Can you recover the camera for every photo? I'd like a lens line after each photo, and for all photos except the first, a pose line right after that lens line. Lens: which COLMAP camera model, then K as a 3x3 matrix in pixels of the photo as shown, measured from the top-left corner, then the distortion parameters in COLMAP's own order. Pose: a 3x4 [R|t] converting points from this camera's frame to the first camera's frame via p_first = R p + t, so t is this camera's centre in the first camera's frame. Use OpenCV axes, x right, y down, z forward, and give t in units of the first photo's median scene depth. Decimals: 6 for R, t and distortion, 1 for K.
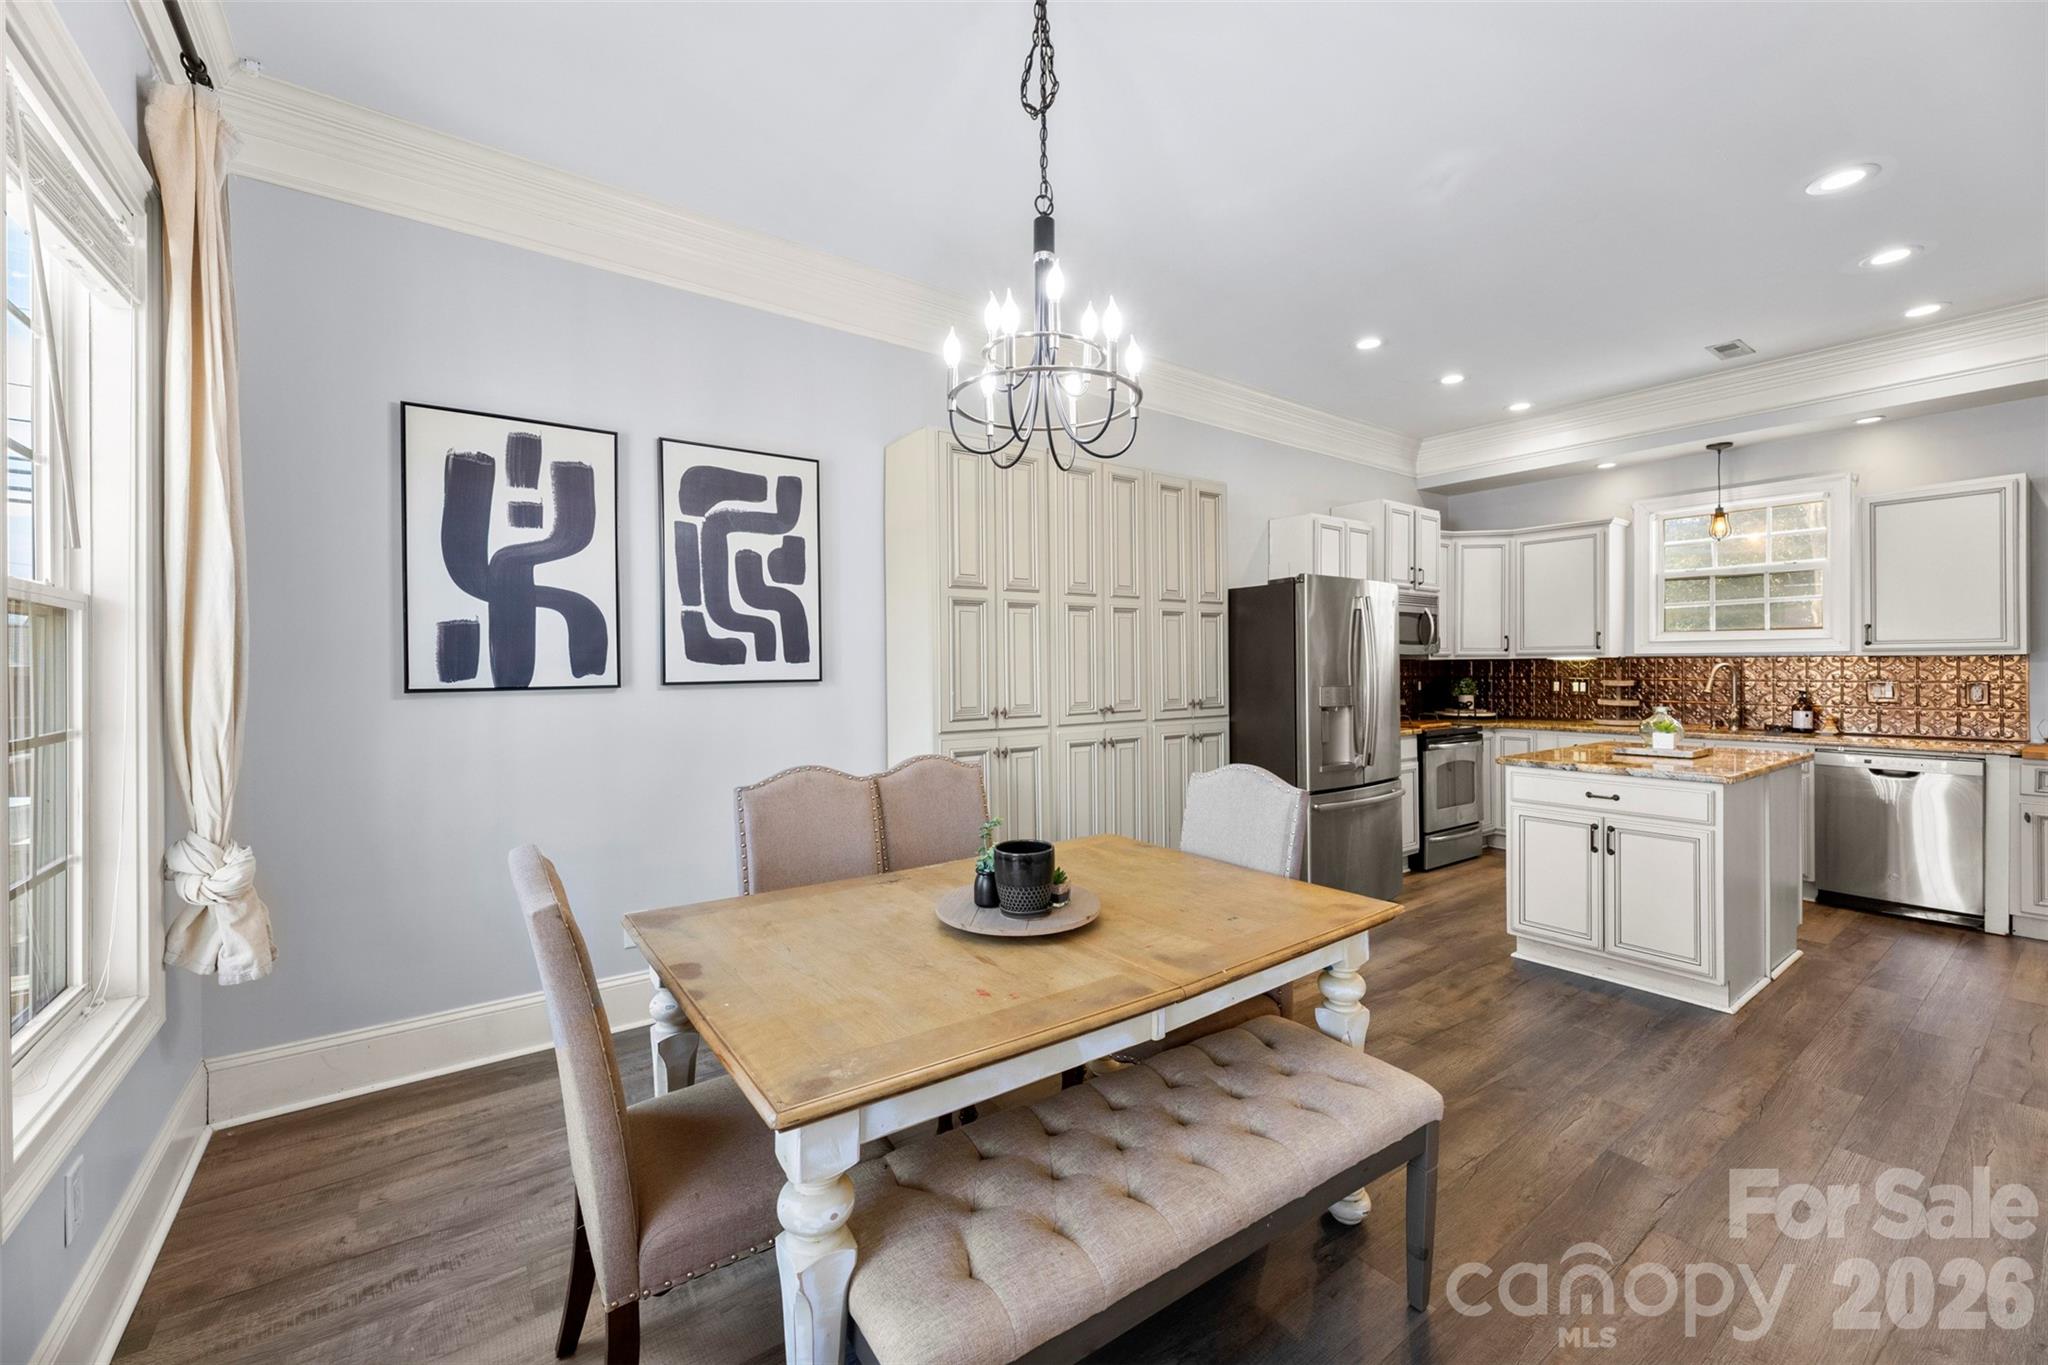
lens RADIAL K [[833.4, 0, 1025.8], [0, 833.4, 669.4], [0, 0, 1]] dist [0.005733, -0.000173]
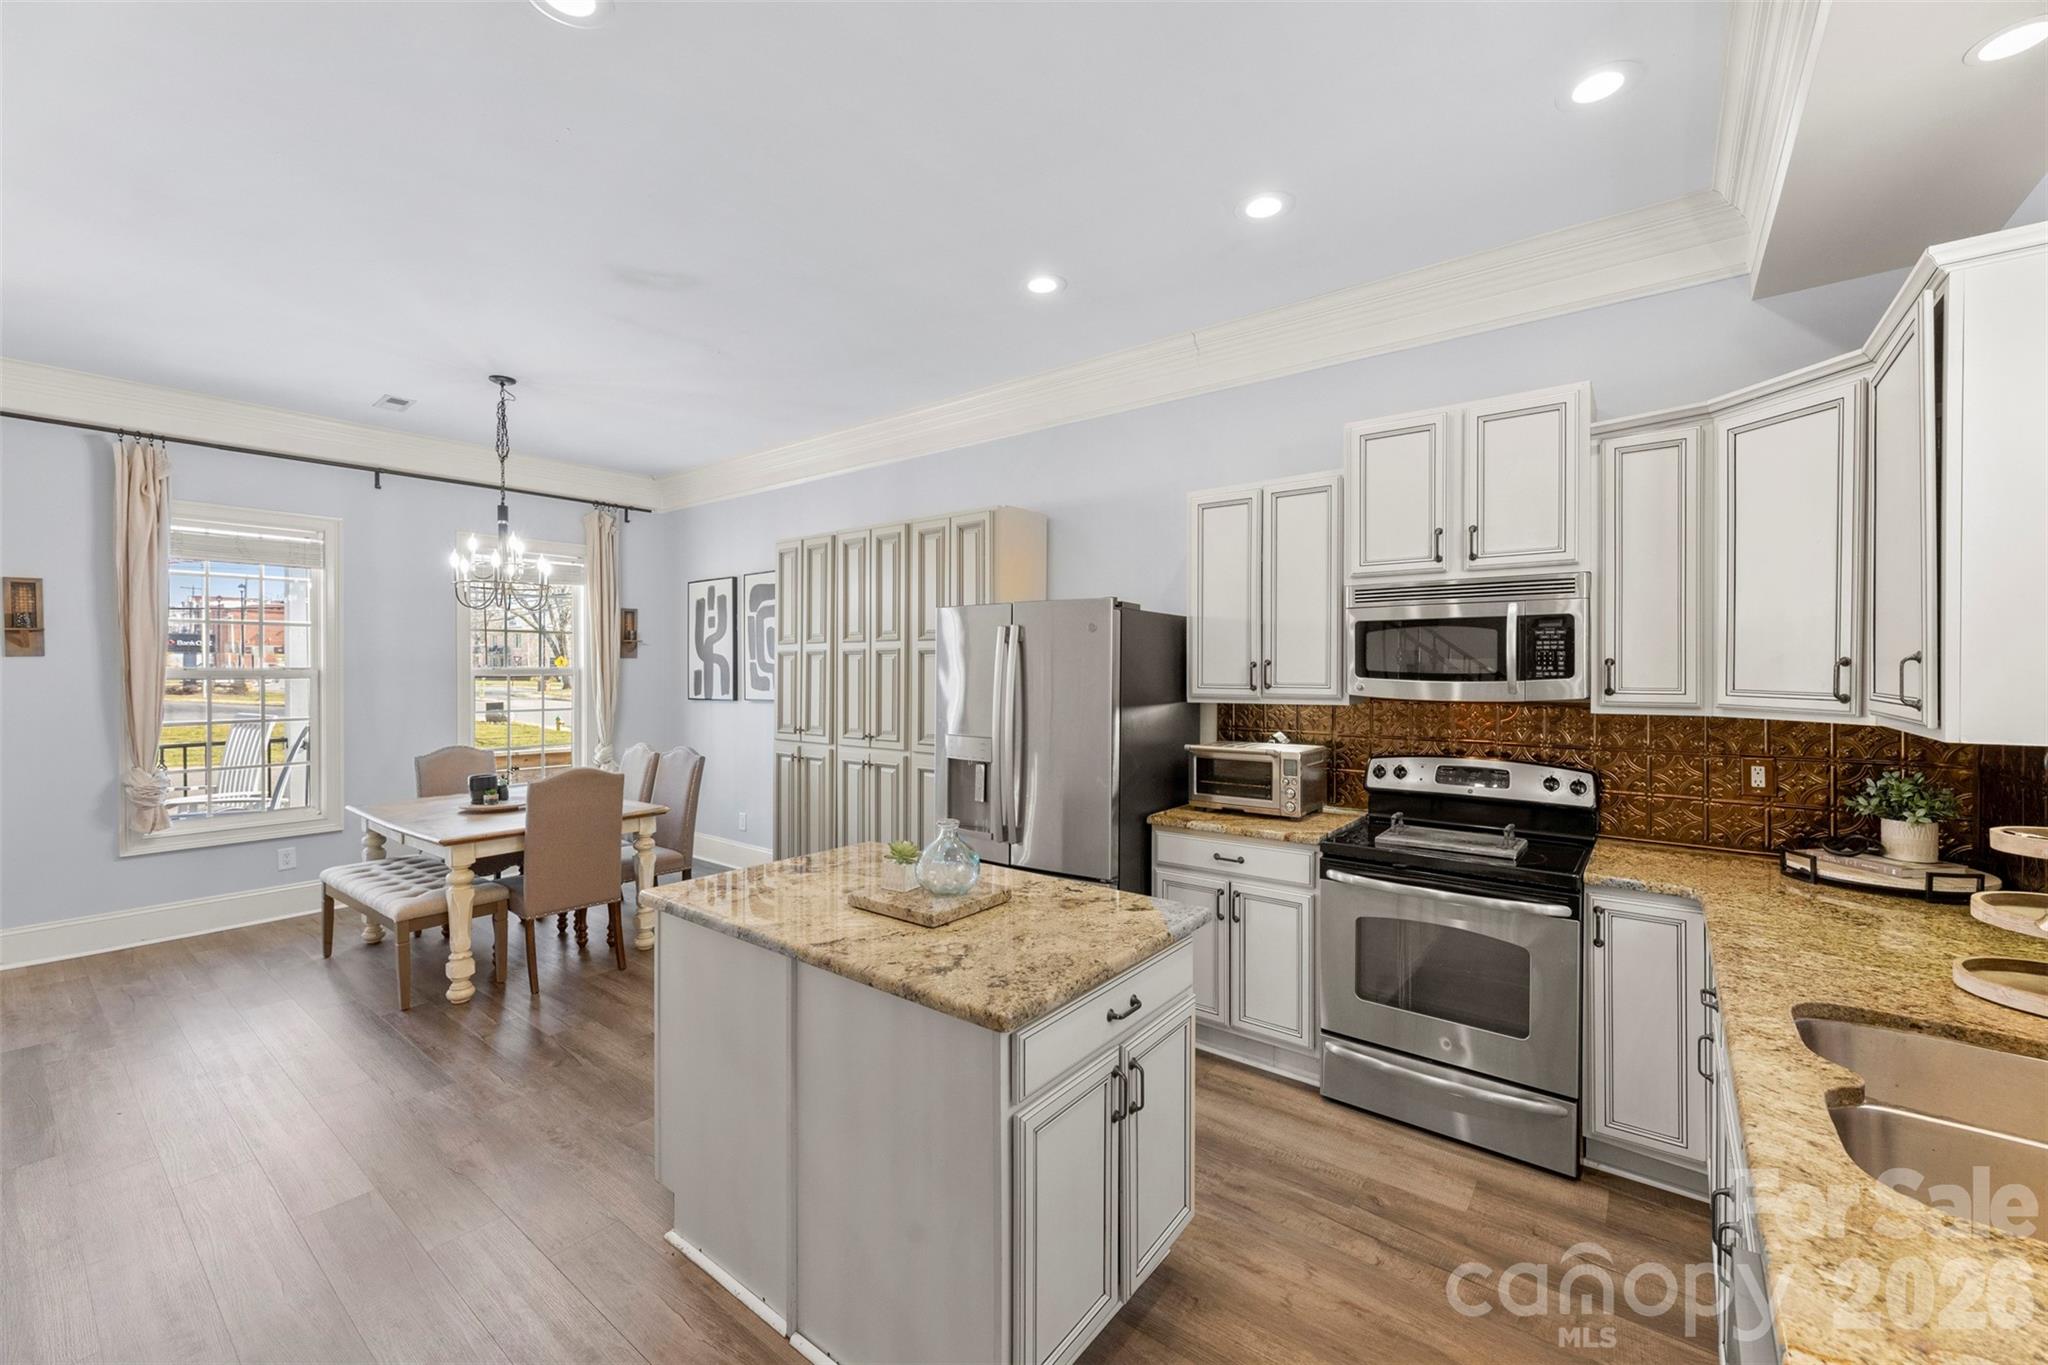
lens RADIAL K [[833.4, 0, 1012.8], [0, 833.4, 673.4], [0, 0, 1]] dist [0.005733, -0.000173]
pose [[0.247745, 0.012220, -0.968748, 1.031037], [-0.005182, 0.999923, 0.011288, -0.044913], [0.968811, 0.002223, 0.247790, 0.717513]]
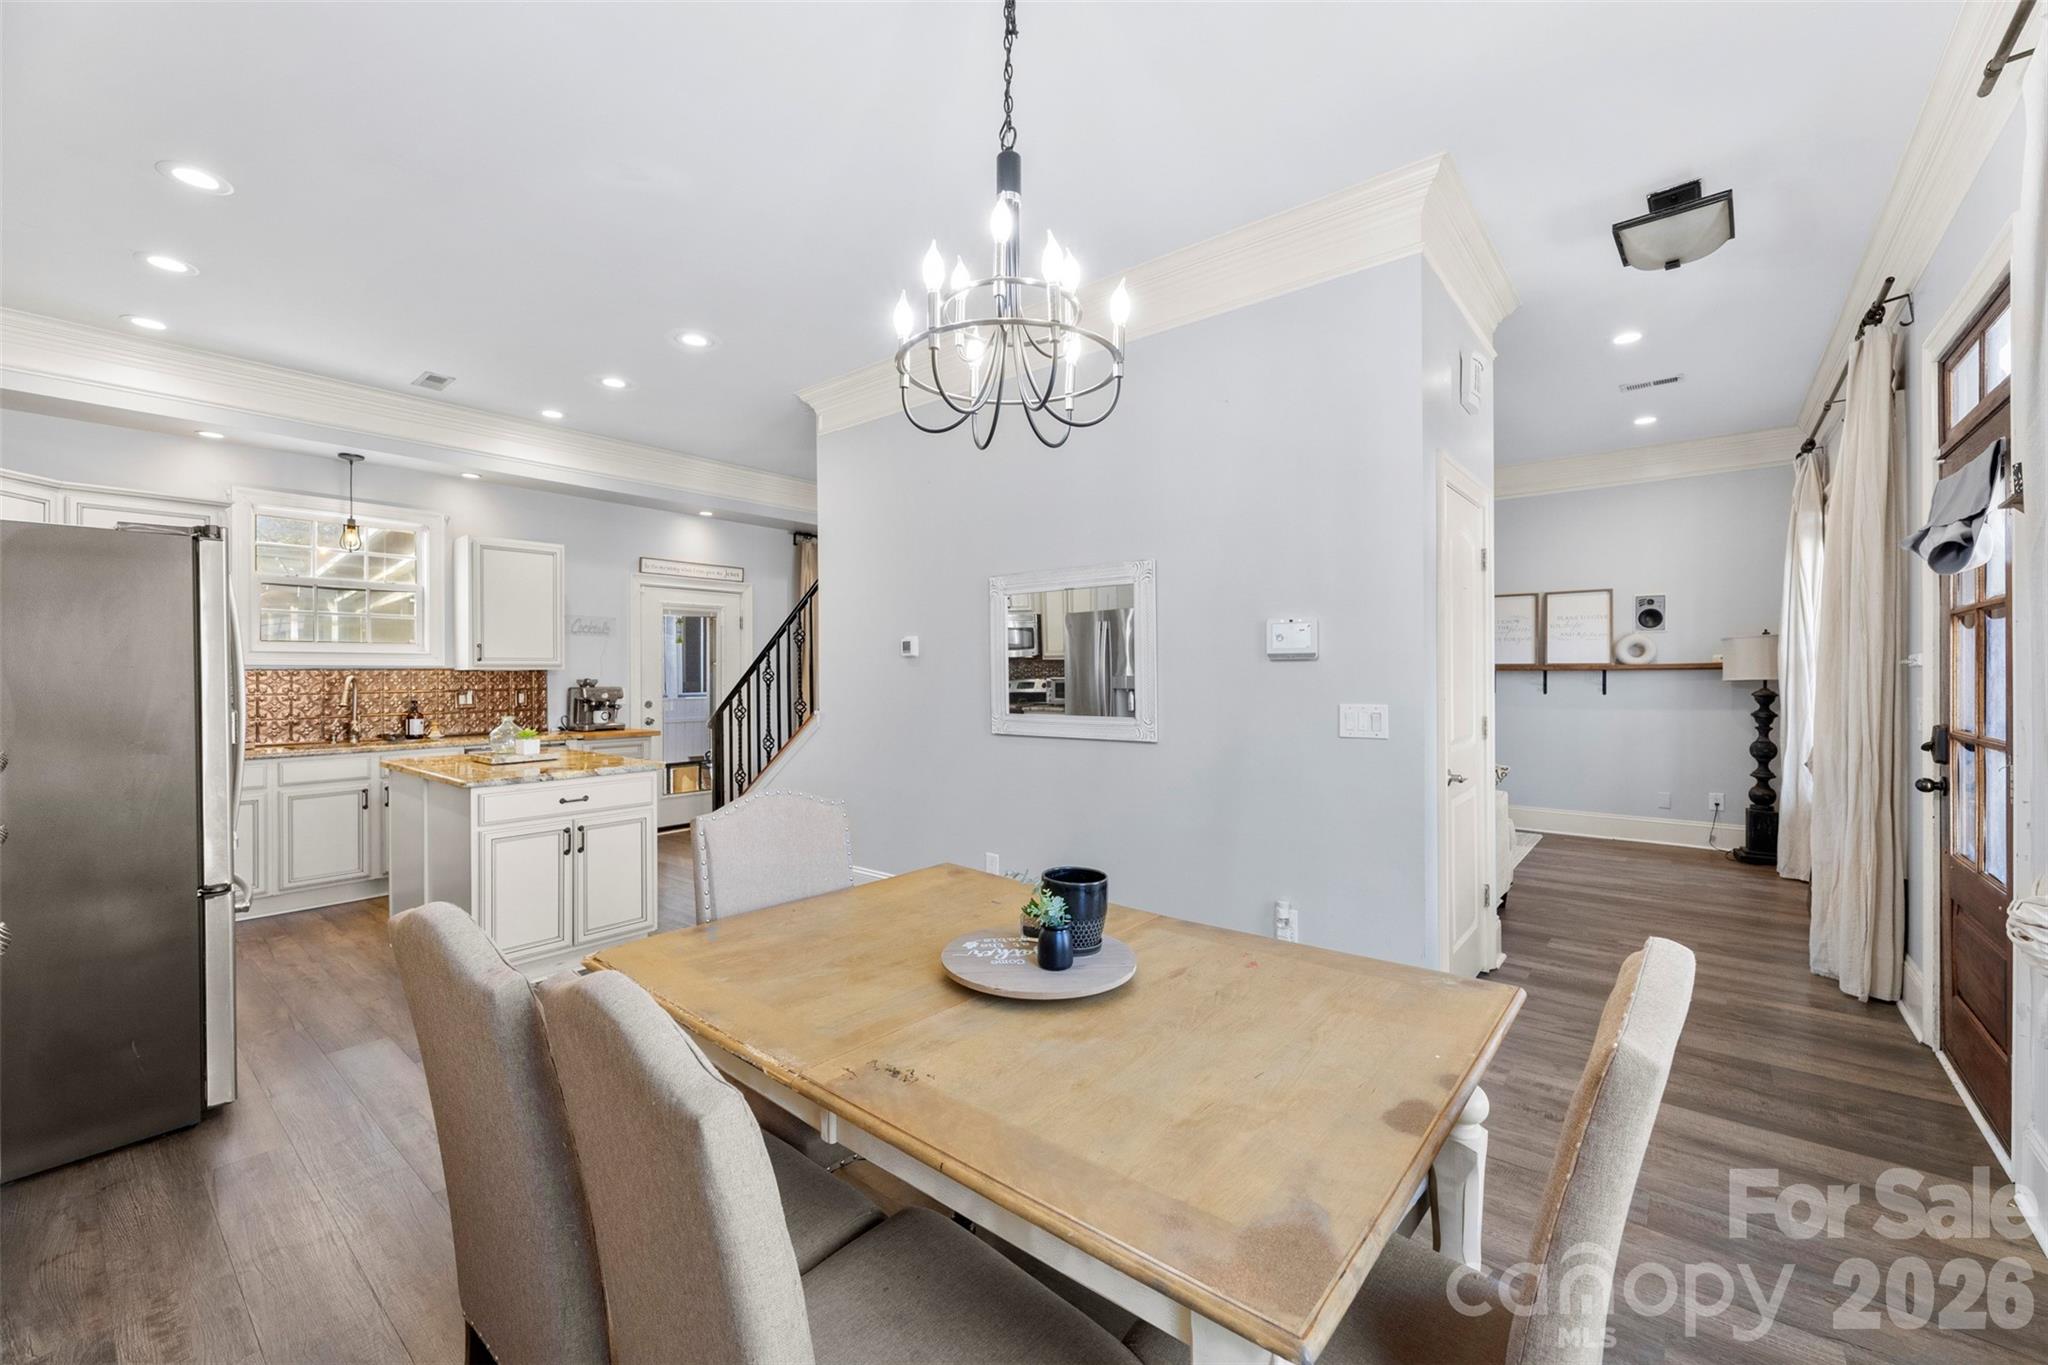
lens RADIAL K [[833.4, 0, 1018.0], [0, 833.4, 669.8], [0, 0, 1]] dist [0.005733, -0.000173]
pose [[-0.254943, 0.007936, 0.966924, -0.346147], [0.010312, 0.999932, -0.005488, -0.001358], [-0.966901, 0.008572, -0.255007, 0.519316]]
